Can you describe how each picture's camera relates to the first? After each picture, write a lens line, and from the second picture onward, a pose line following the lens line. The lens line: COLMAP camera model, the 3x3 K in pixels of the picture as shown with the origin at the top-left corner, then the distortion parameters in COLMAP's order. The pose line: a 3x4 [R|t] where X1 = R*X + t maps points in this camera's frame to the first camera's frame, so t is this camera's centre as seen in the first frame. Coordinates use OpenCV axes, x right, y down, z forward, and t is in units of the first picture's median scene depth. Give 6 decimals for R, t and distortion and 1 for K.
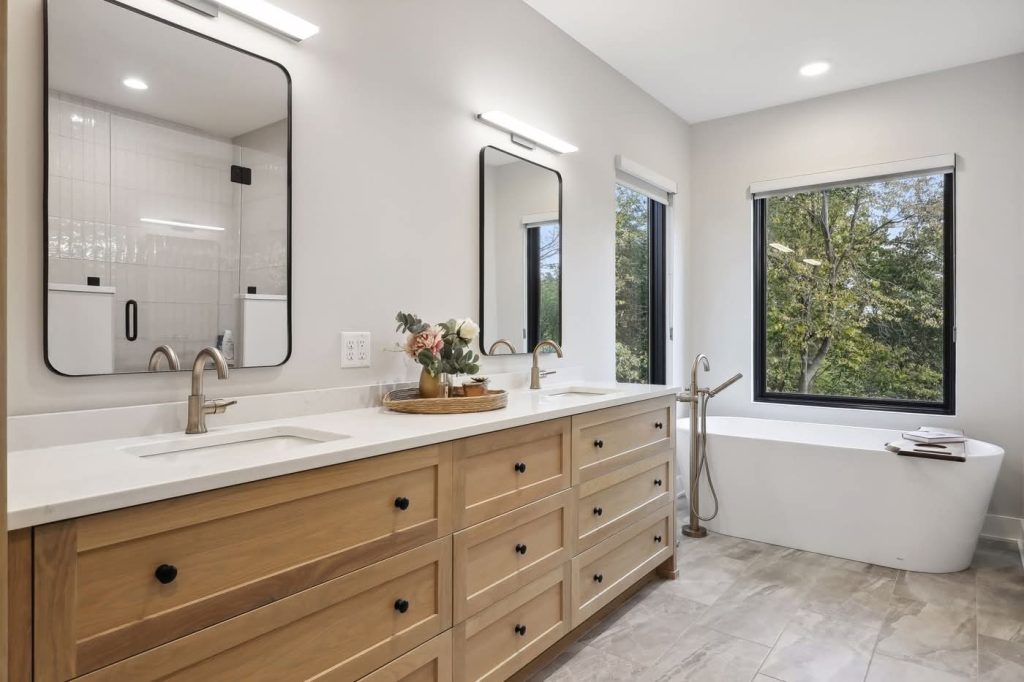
lens RADIAL K [[607.4, 0, 512.0], [0, 607.4, 341.0], [0, 0, 1]] dist [0.035470, -0.018554]
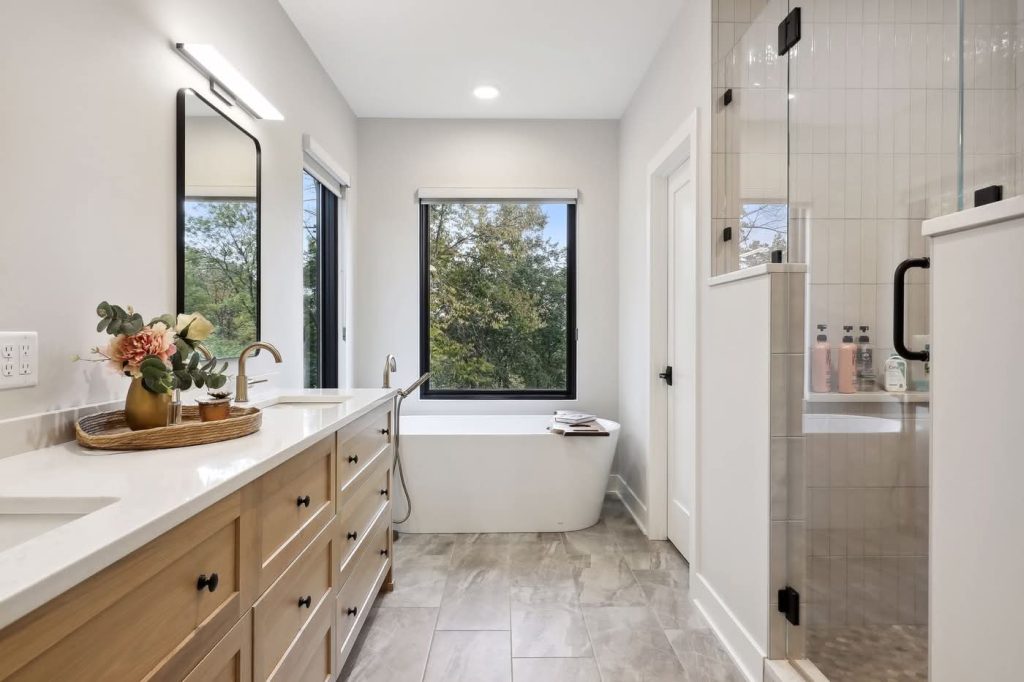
lens RADIAL K [[611.3, 0, 512.0], [0, 611.3, 341.0], [0, 0, 1]] dist [0.003340, 0.000591]
pose [[0.787399, -0.007823, 0.616394, -0.171321], [0.007754, 0.999966, 0.002786, -0.002106], [-0.616394, 0.002585, 0.787433, 0.128131]]
